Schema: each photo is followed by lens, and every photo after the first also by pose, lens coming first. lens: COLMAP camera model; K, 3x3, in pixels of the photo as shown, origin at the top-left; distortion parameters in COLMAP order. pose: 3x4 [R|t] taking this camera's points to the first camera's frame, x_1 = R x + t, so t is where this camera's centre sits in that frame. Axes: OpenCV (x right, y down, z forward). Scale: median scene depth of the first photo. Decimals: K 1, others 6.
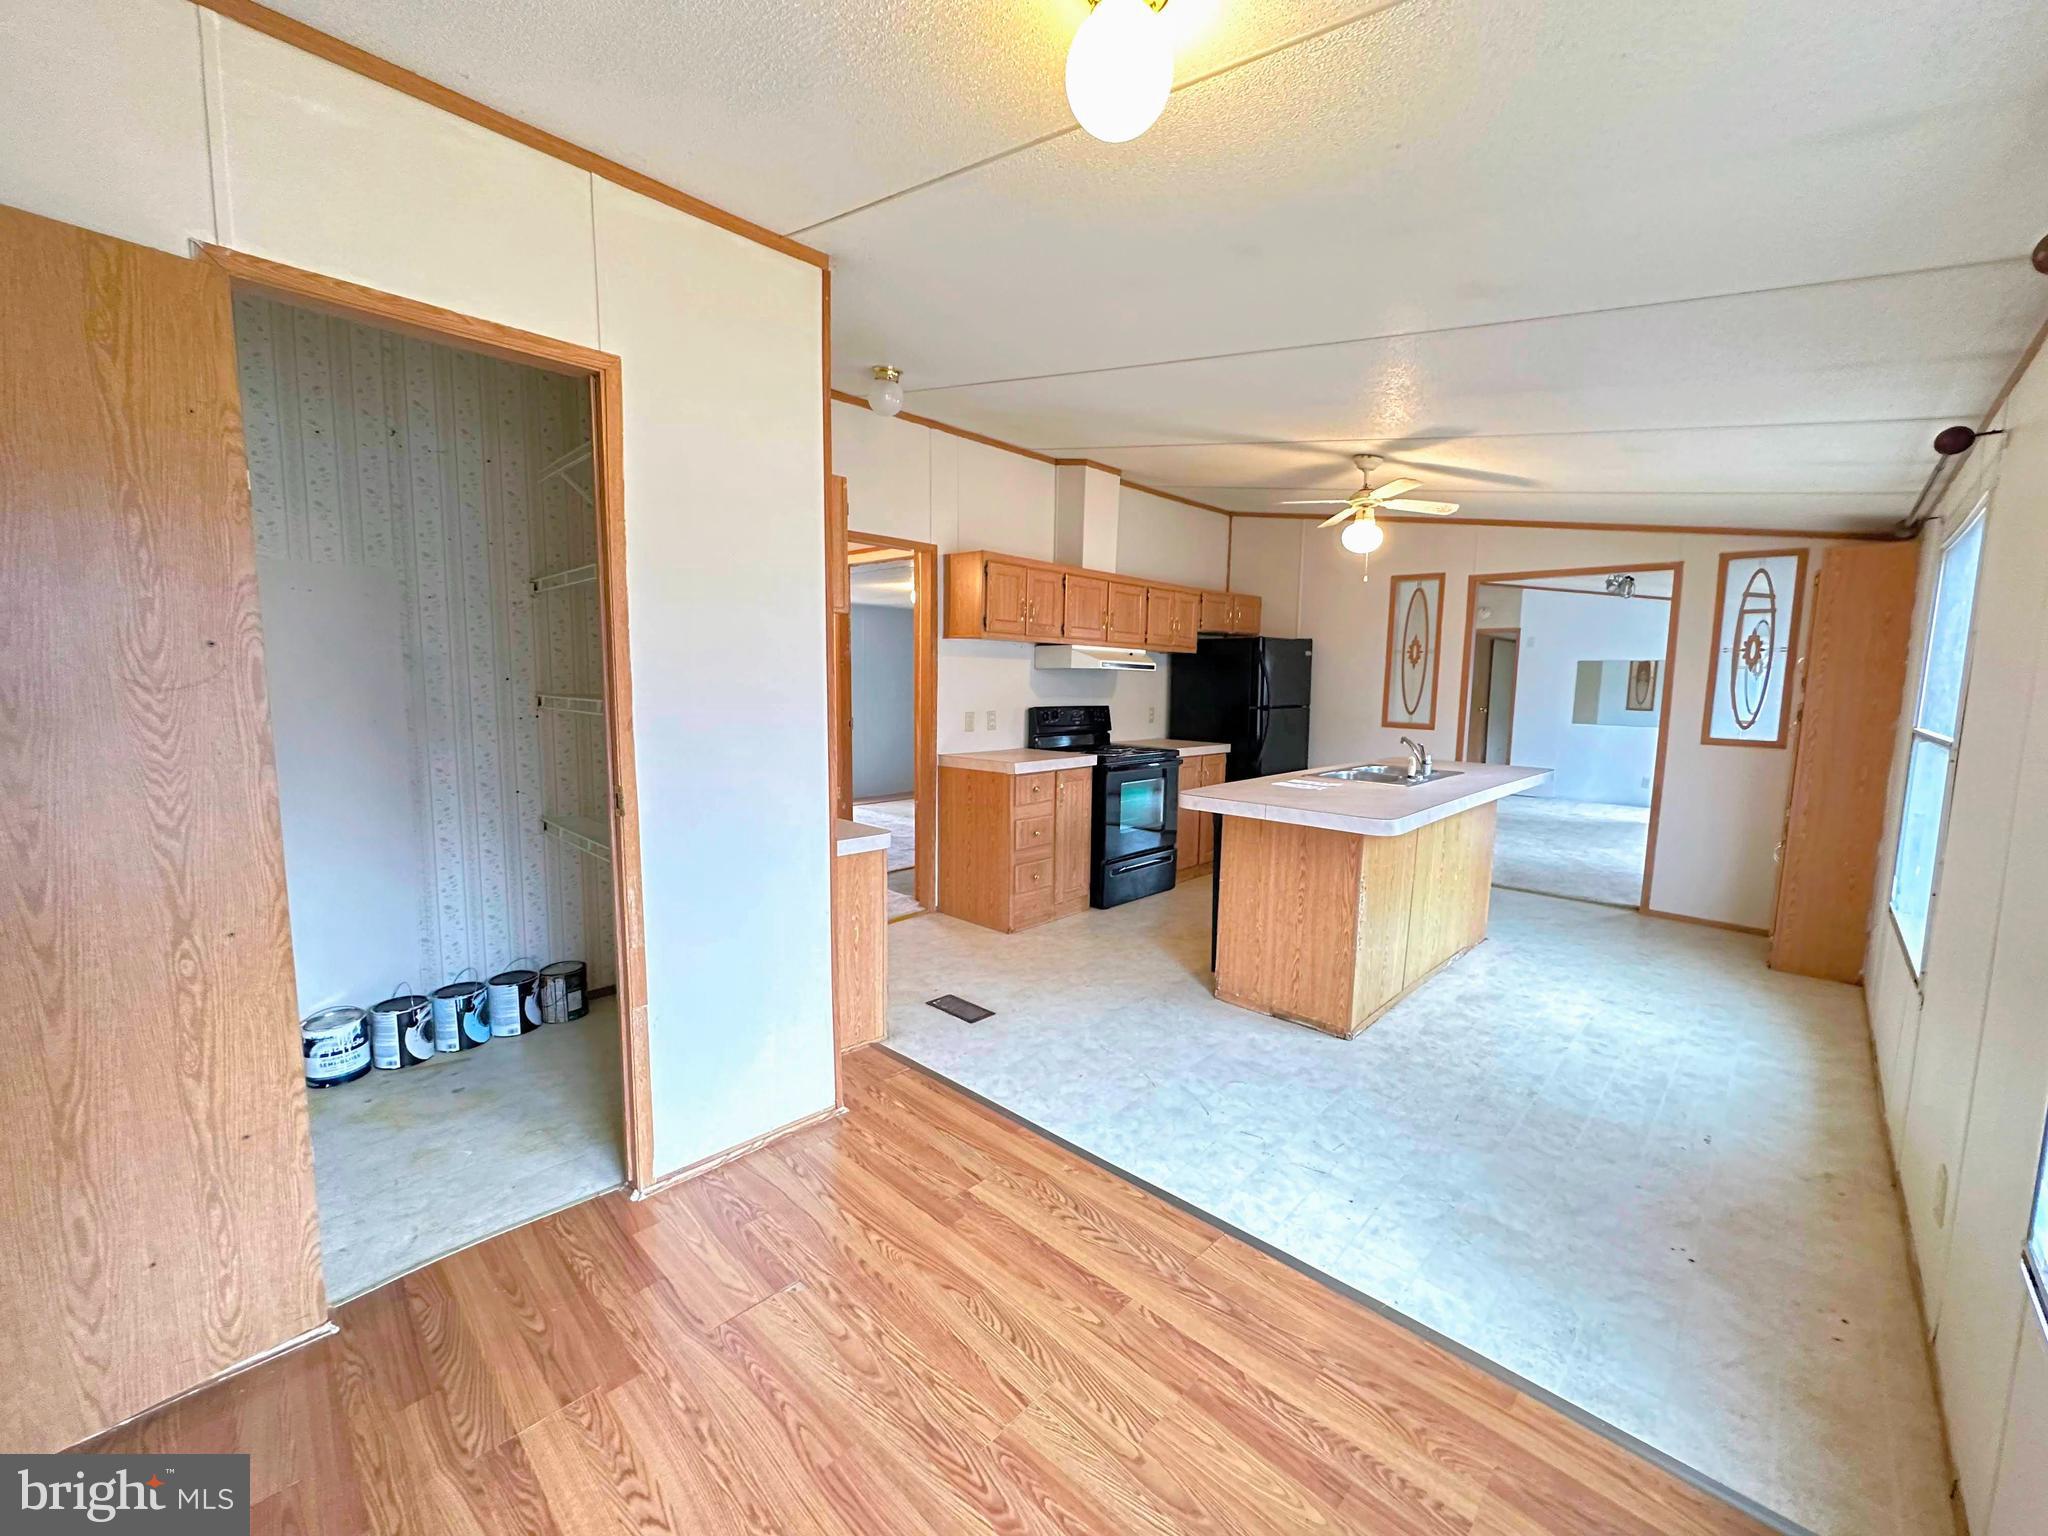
lens RADIAL K [[821.0, 0, 1024.0], [0, 821.0, 768.0], [0, 0, 1]] dist [-0.001750, -0.000032]
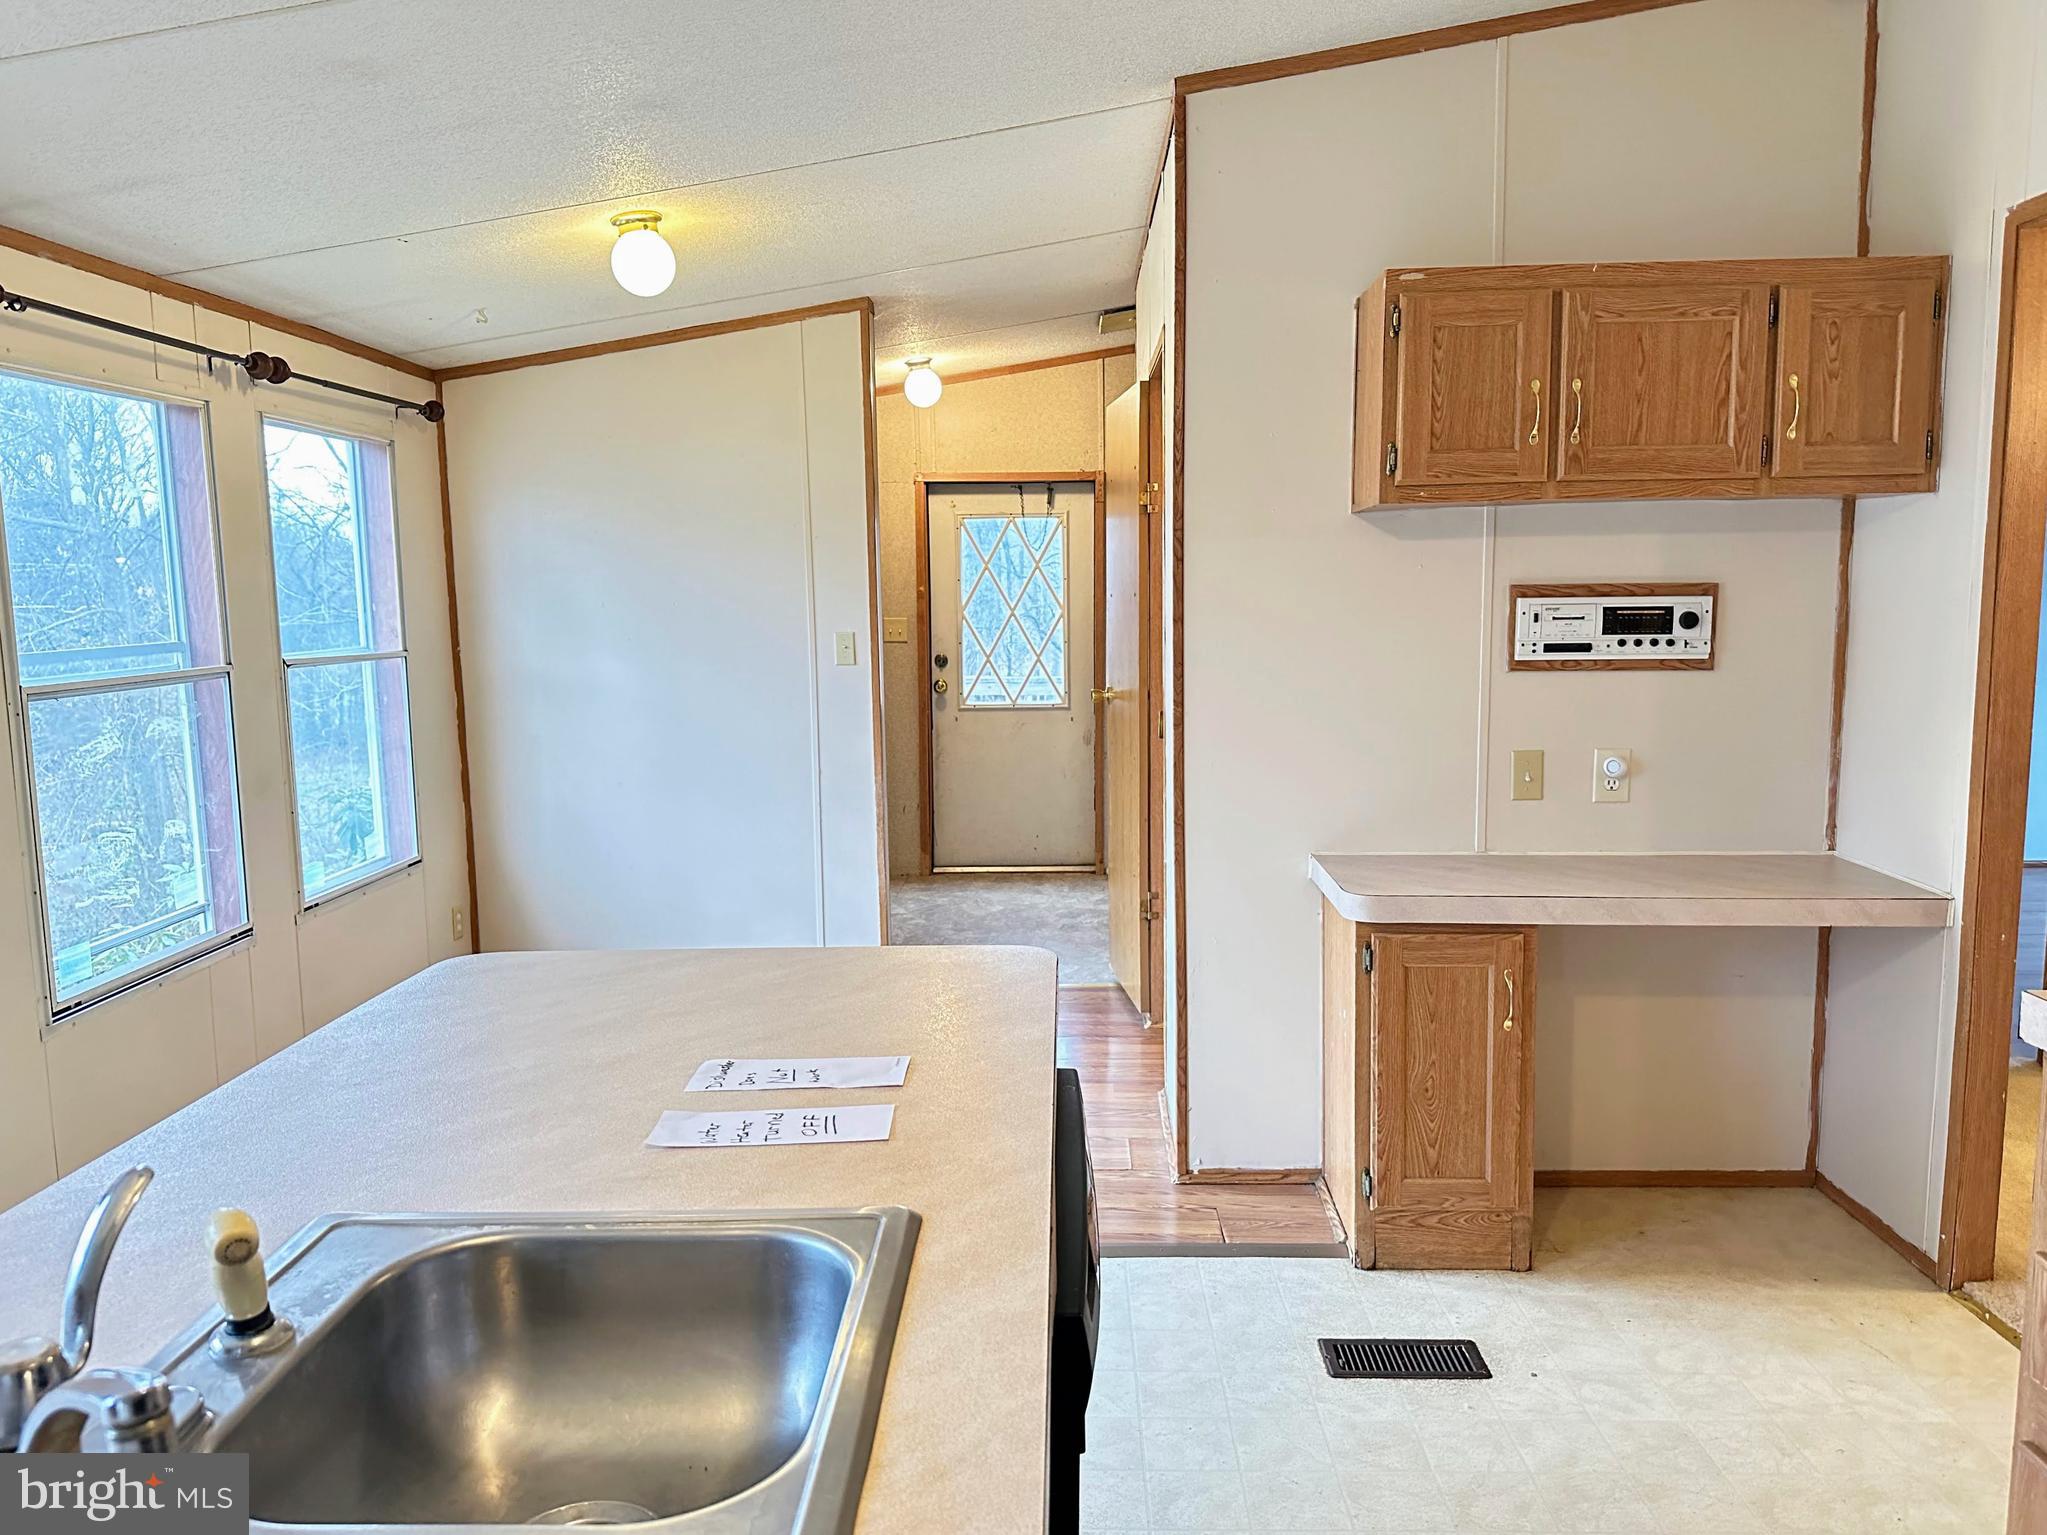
lens RADIAL K [[1498.4, 0, 1023.5], [0, 1498.4, 767.5], [0, 0, 1]] dist [0.089138, -0.110356]
pose [[-0.740660, 0.071792, -0.668033, 0.441505], [-0.073164, 0.979744, 0.186410, -0.116373], [0.667884, 0.186942, -0.720405, 1.029401]]
